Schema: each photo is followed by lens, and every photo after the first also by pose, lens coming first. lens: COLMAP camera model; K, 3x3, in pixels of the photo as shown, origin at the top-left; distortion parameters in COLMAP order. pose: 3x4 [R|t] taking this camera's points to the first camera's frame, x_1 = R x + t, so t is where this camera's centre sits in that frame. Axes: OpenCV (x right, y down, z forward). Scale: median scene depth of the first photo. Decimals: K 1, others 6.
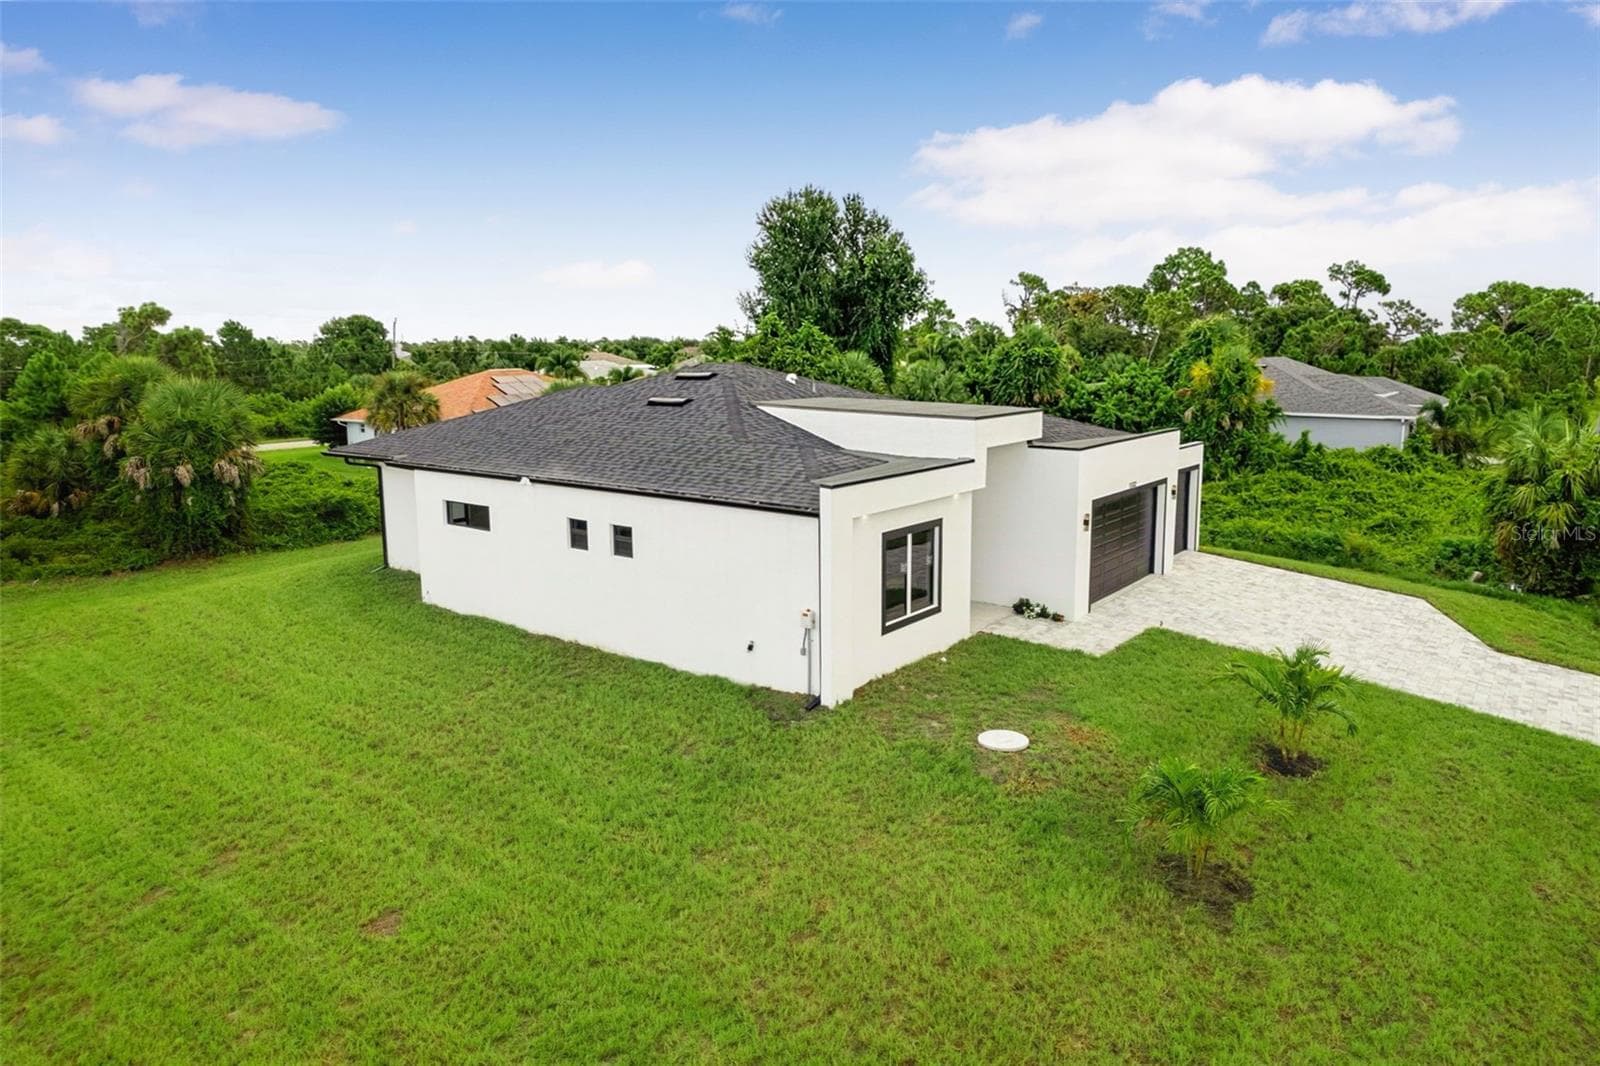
lens RADIAL K [[1033.8, 0, 804.9], [0, 1033.8, 491.6], [0, 0, 1]] dist [-0.053016, 0.002005]
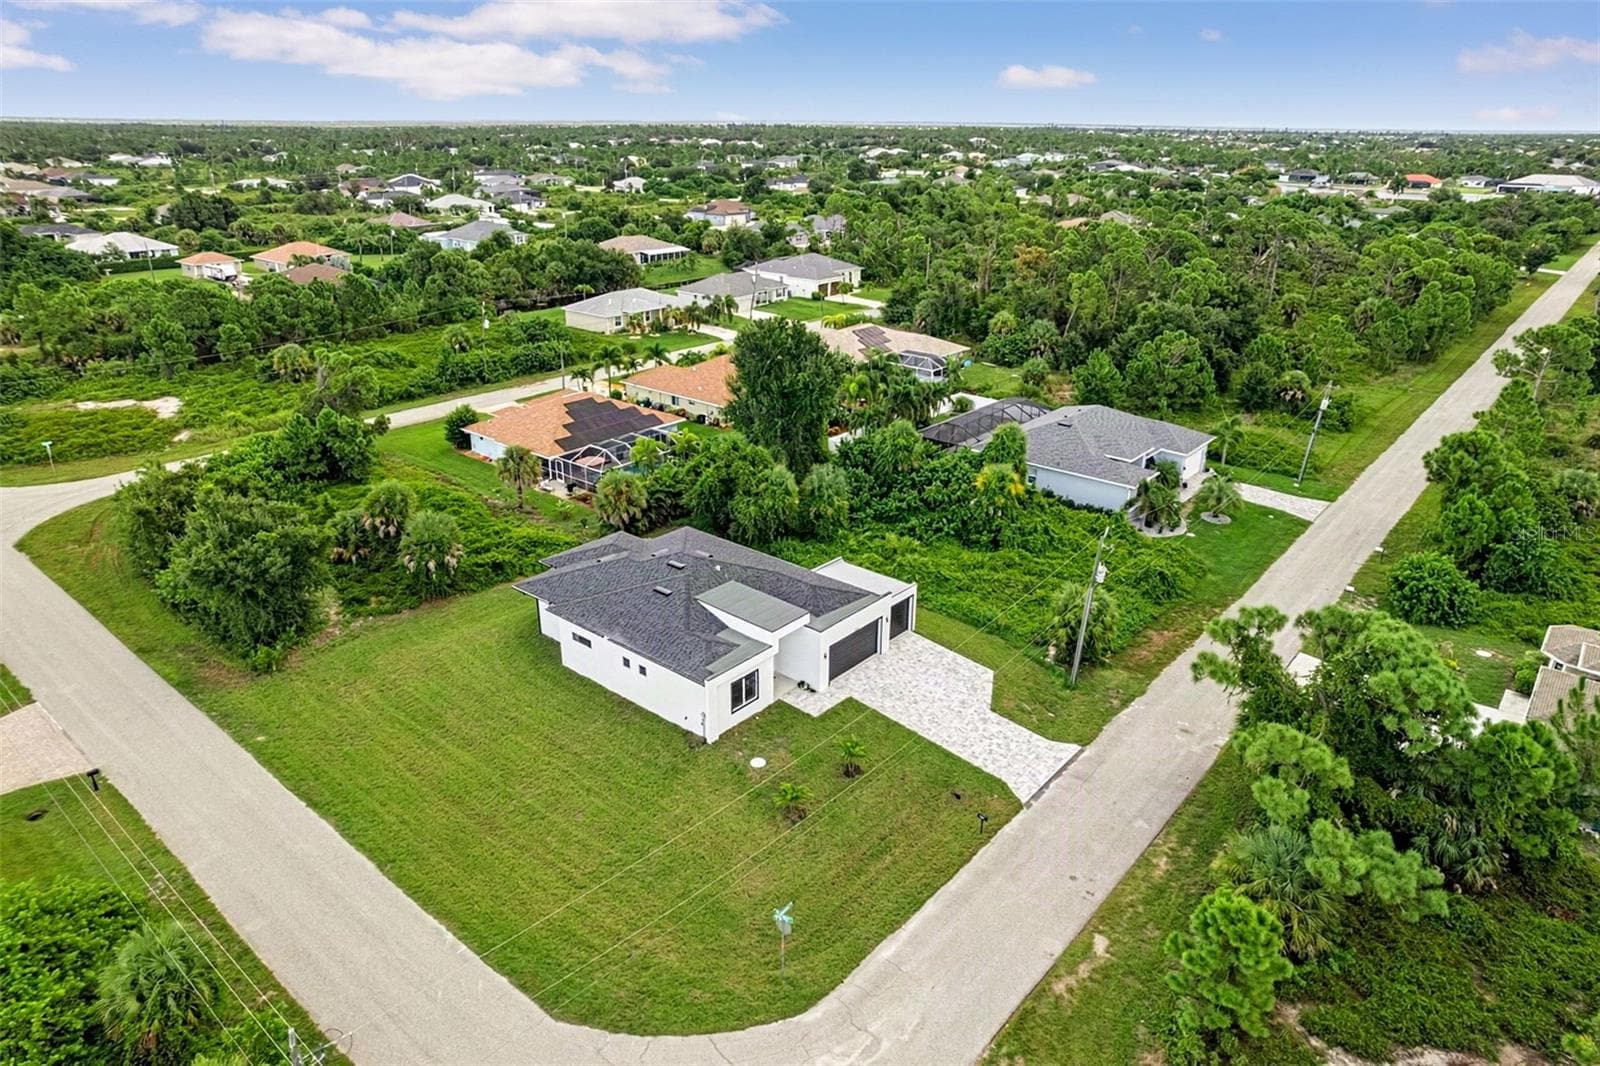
lens RADIAL K [[1033.8, 0, 804.9], [0, 1033.8, 491.6], [0, 0, 1]] dist [-0.053016, 0.002005]
pose [[0.998907, 0.028971, -0.036688, 0.328791], [-0.020598, 0.977289, 0.210906, -0.970402], [0.041965, -0.209920, 0.976818, -1.506777]]
